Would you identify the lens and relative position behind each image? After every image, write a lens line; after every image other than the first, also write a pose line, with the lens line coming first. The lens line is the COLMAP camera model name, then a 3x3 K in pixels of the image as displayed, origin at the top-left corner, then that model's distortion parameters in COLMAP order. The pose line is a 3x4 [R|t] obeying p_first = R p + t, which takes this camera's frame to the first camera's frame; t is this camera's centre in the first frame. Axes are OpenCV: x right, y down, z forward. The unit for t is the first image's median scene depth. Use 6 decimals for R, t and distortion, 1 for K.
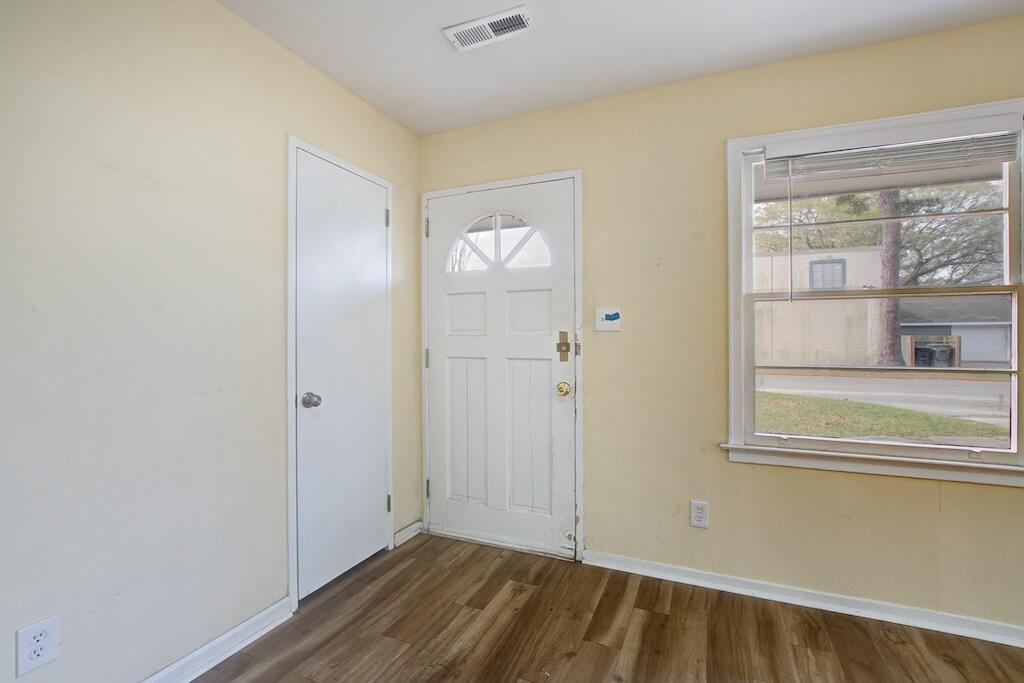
lens RADIAL K [[456.0, 0, 513.2], [0, 456.0, 339.9], [0, 0, 1]] dist [-0.037521, 0.005773]
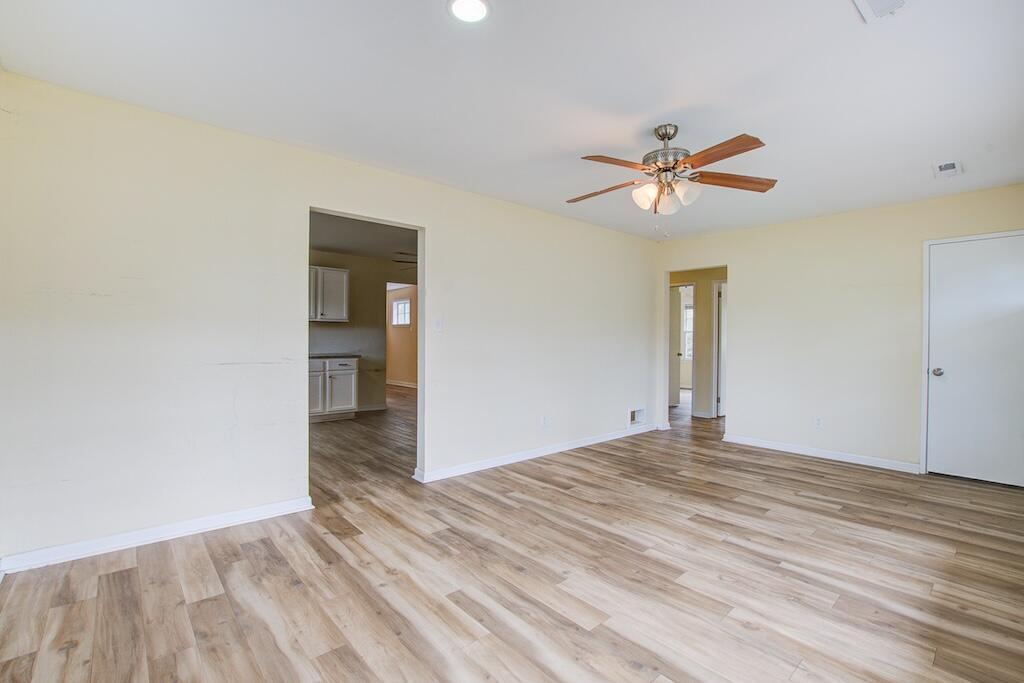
lens RADIAL K [[456.0, 0, 513.2], [0, 456.0, 339.9], [0, 0, 1]] dist [-0.037521, 0.005773]
pose [[-0.421834, 0.000579, -0.906673, 1.740069], [-0.010015, 0.999936, 0.005298, 0.002603], [0.906618, 0.011315, -0.421801, 0.120379]]
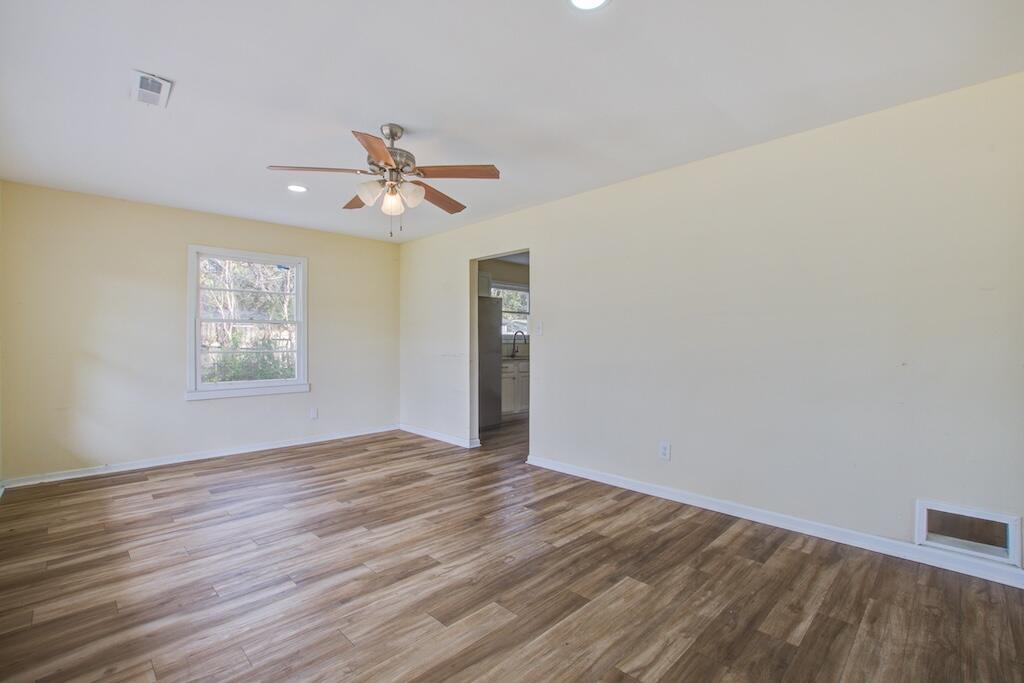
lens RADIAL K [[458.5, 0, 517.4], [0, 458.5, 342.7], [0, 0, 1]] dist [-0.028869, 0.000503]
pose [[-0.933332, -0.001485, 0.359011, -0.139720], [0.001413, 0.999969, 0.007810, -0.000129], [-0.359011, 0.007797, -0.933301, 0.929053]]
